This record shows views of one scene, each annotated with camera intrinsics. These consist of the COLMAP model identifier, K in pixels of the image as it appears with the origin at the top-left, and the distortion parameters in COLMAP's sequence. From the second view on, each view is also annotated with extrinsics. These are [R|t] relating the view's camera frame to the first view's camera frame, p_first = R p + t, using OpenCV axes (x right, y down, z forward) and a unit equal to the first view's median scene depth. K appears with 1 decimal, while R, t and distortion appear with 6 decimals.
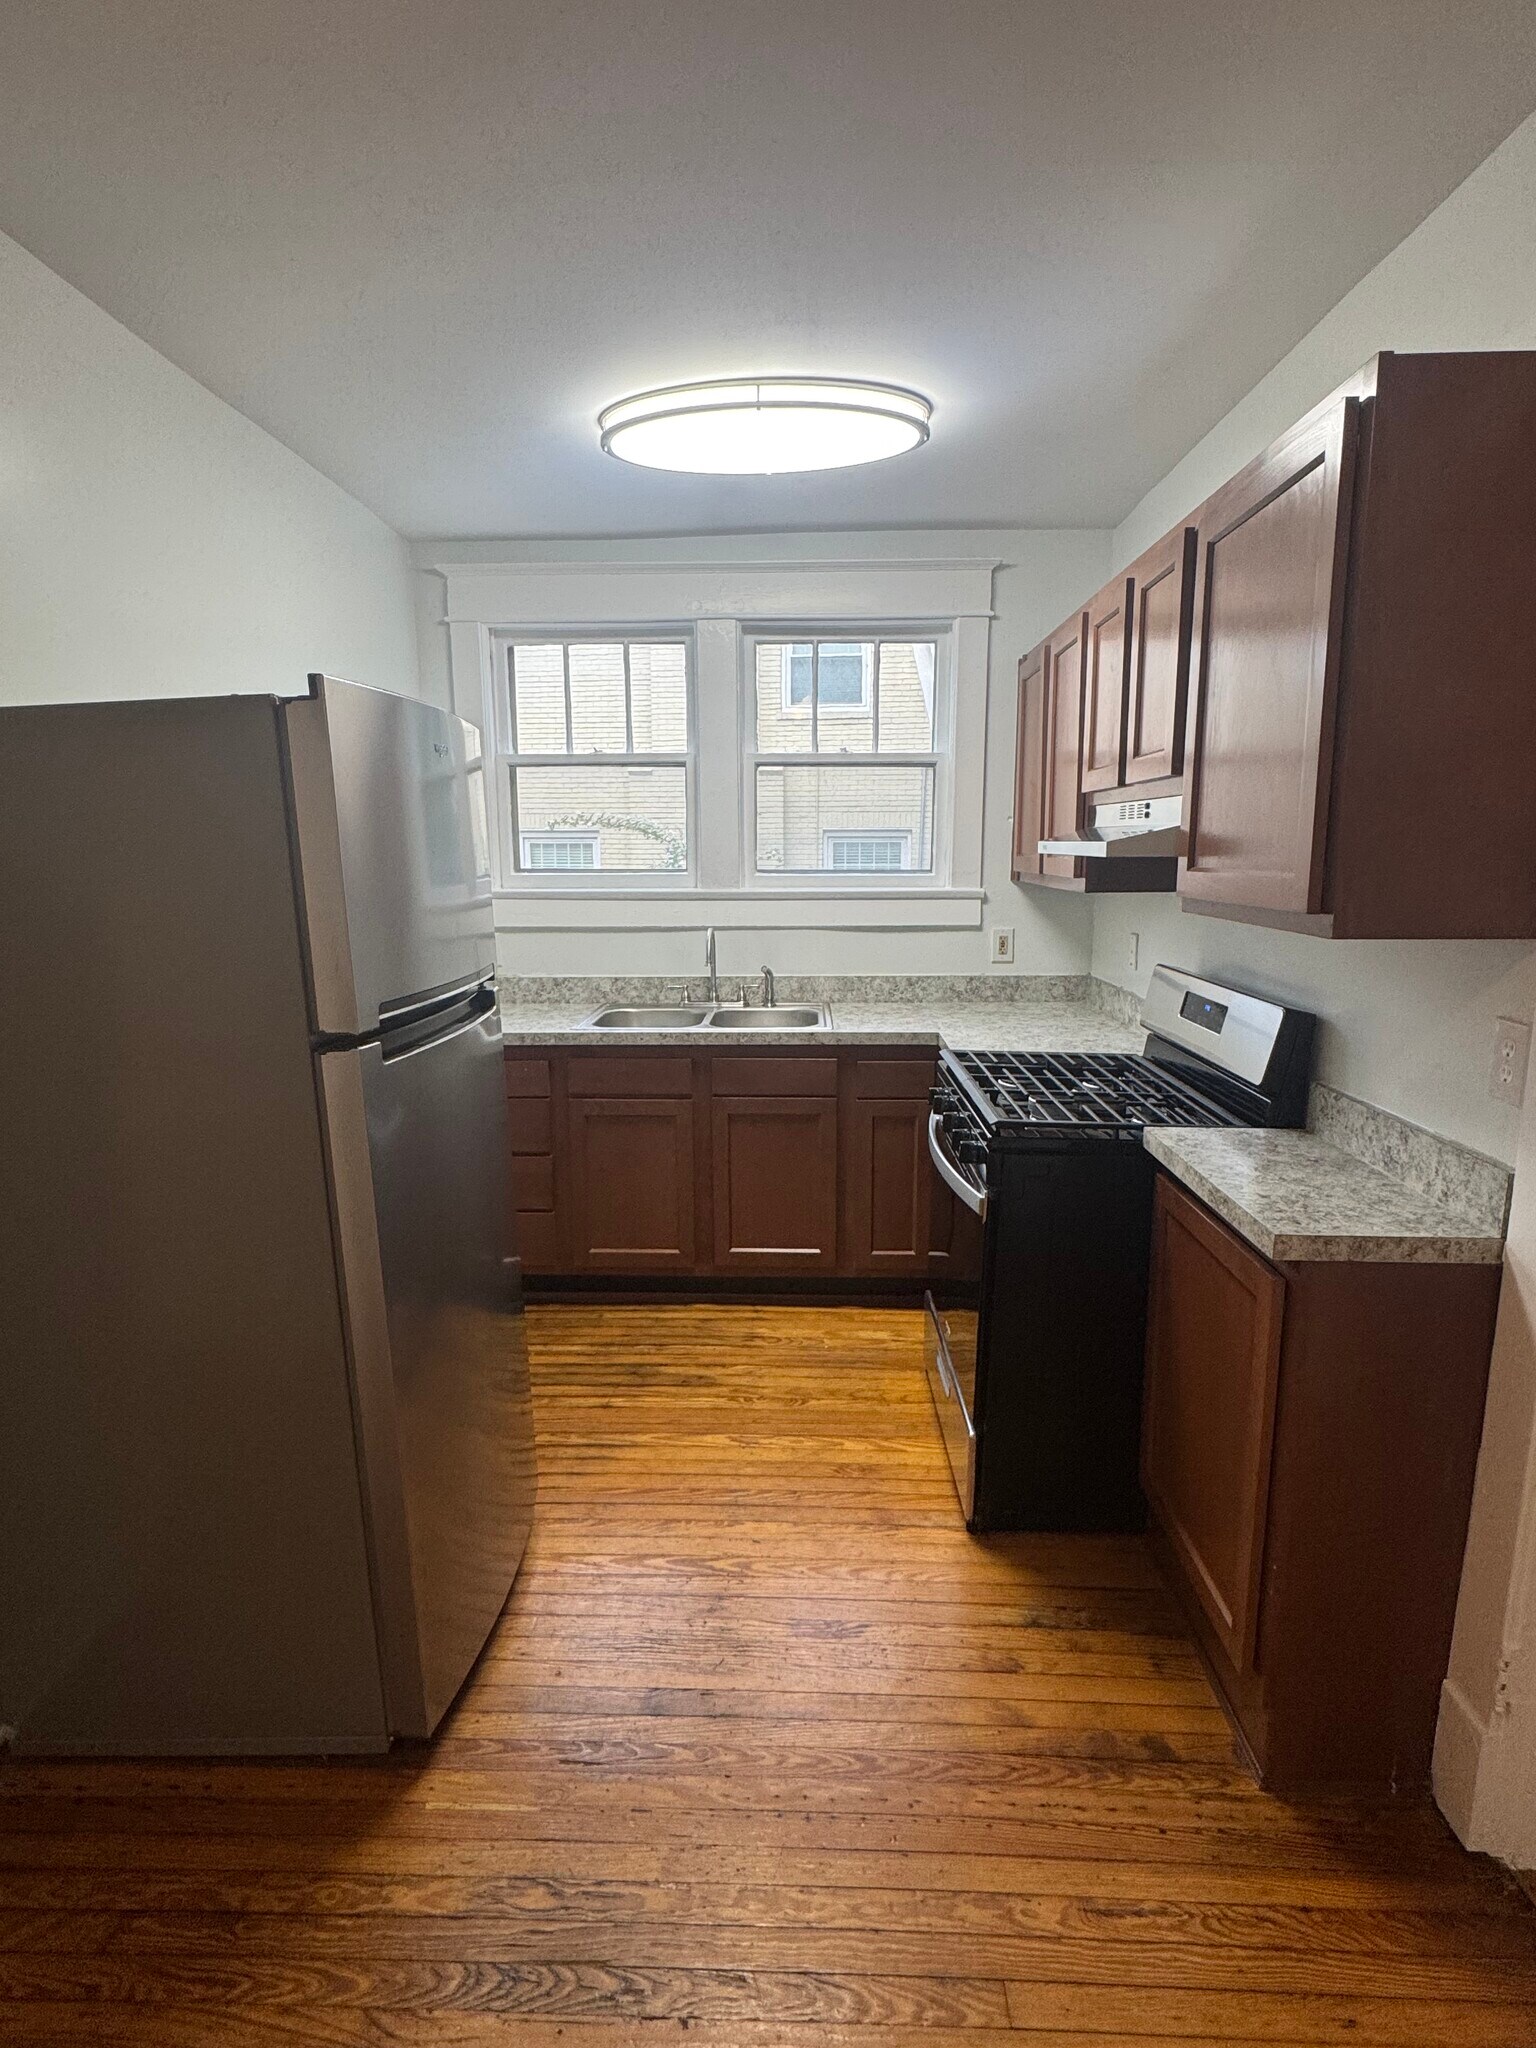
lens RADIAL K [[1072.4, 0, 768.0], [0, 1072.4, 1024.0], [0, 0, 1]] dist [-0.000777, -0.000067]
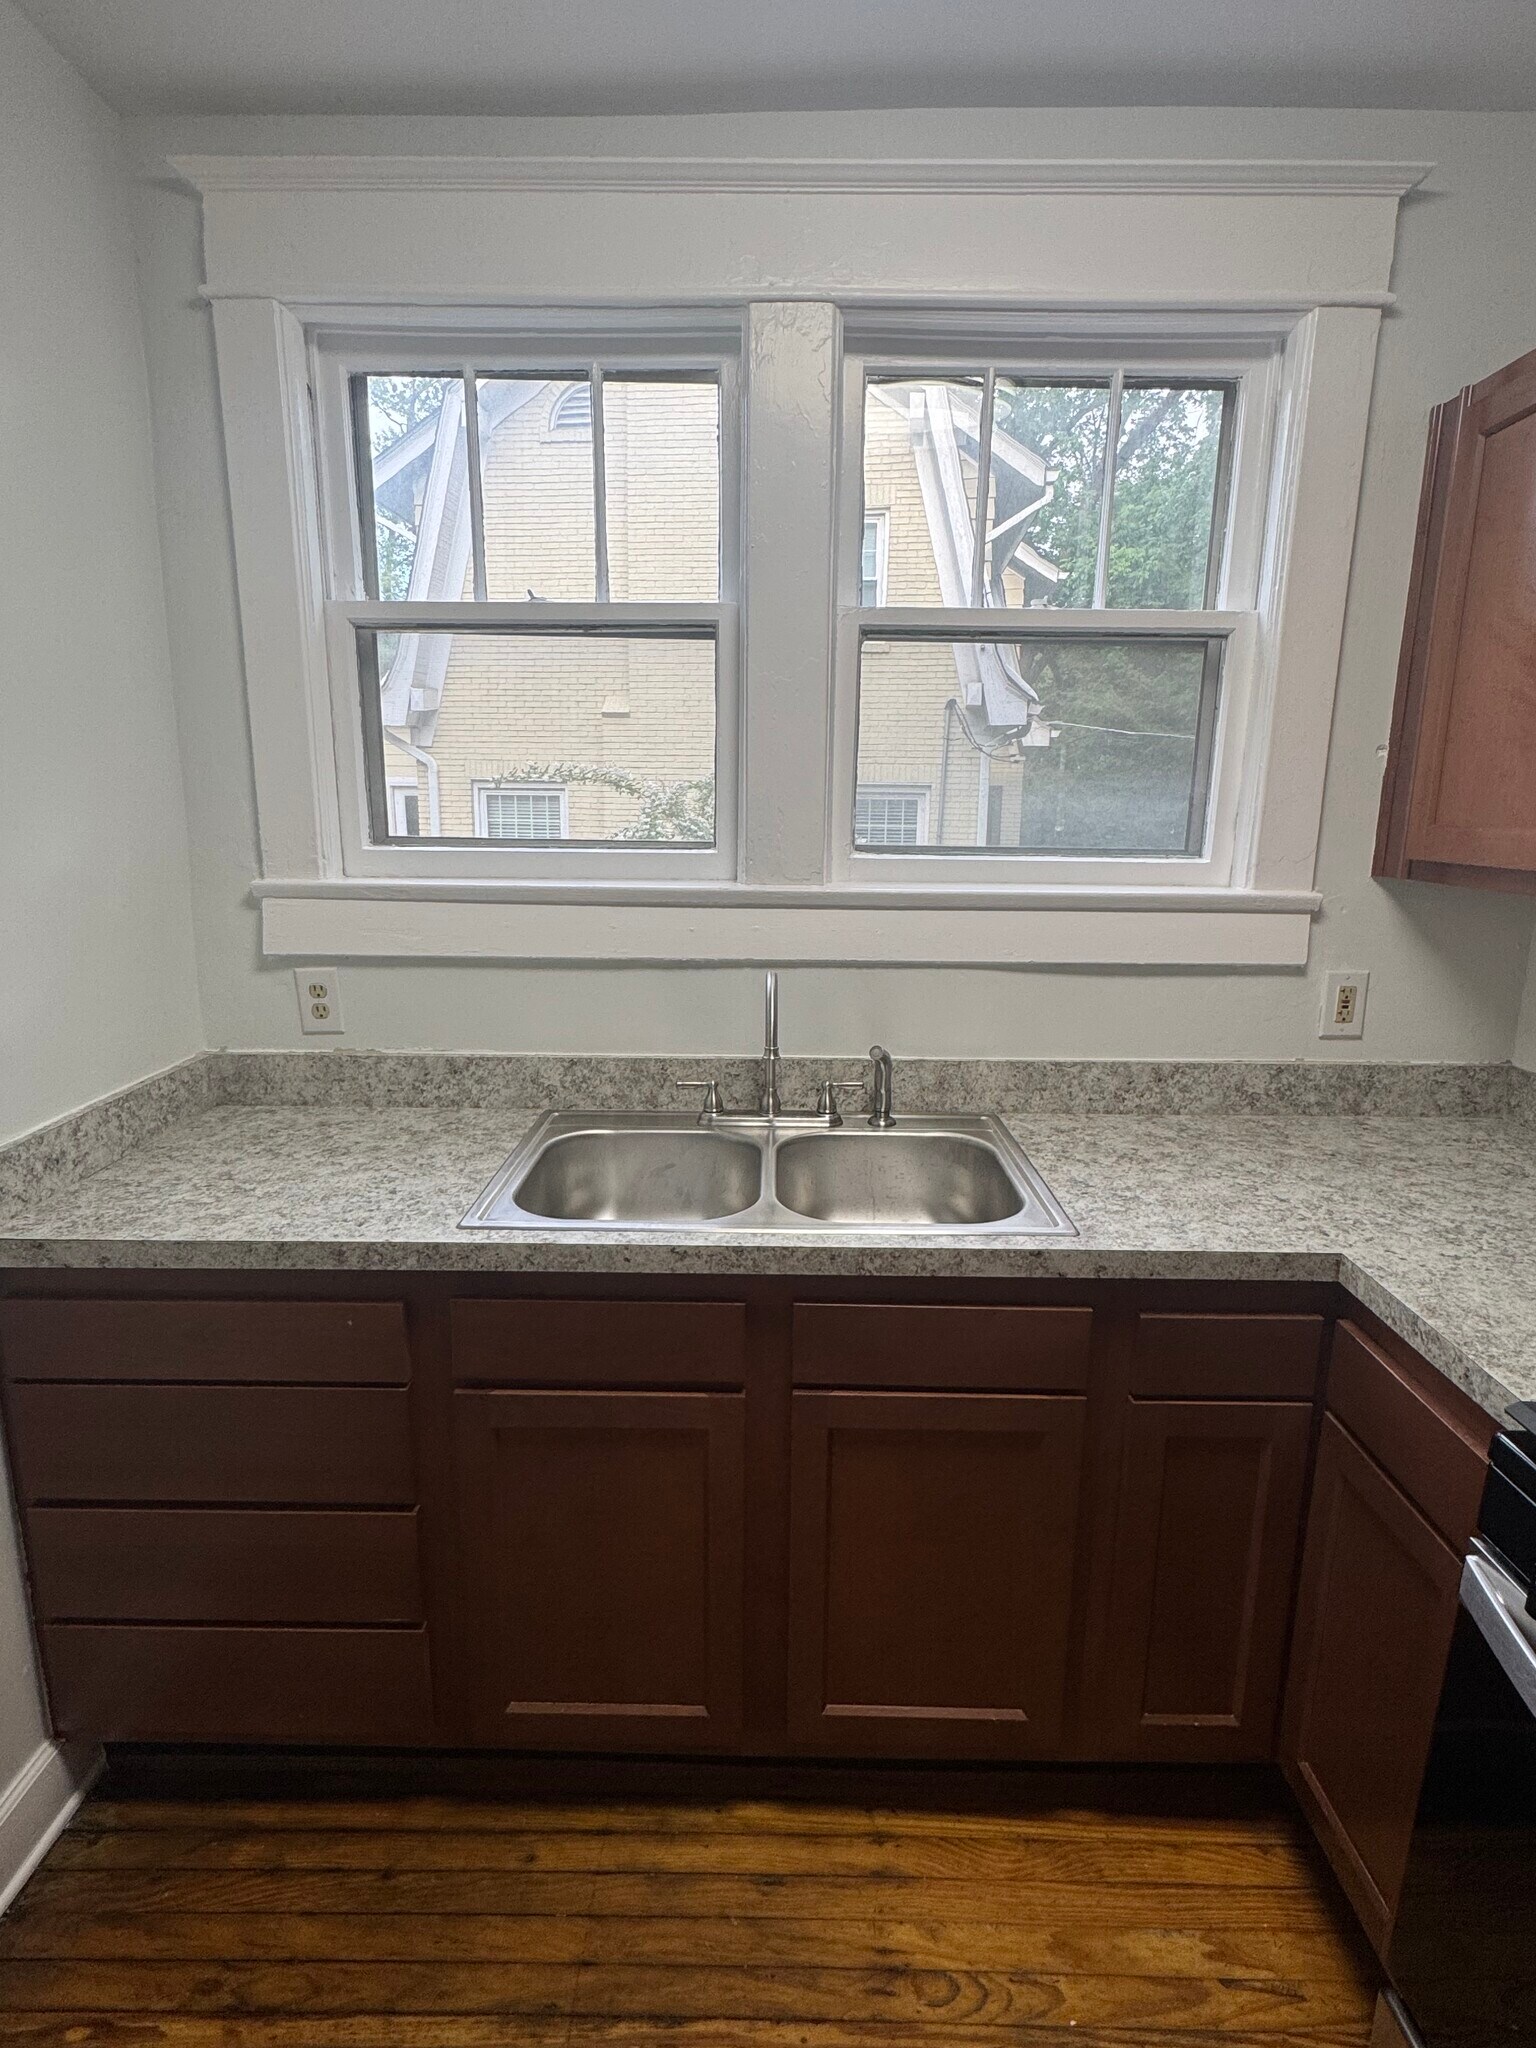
lens RADIAL K [[1127.6, 0, 768.0], [0, 1127.6, 1024.0], [0, 0, 1]] dist [0.004055, 0.001280]
pose [[0.999641, 0.010307, 0.024750, -0.064498], [-0.010922, 0.999632, 0.024830, -0.074847], [-0.024485, -0.025092, 0.999385, 0.479309]]
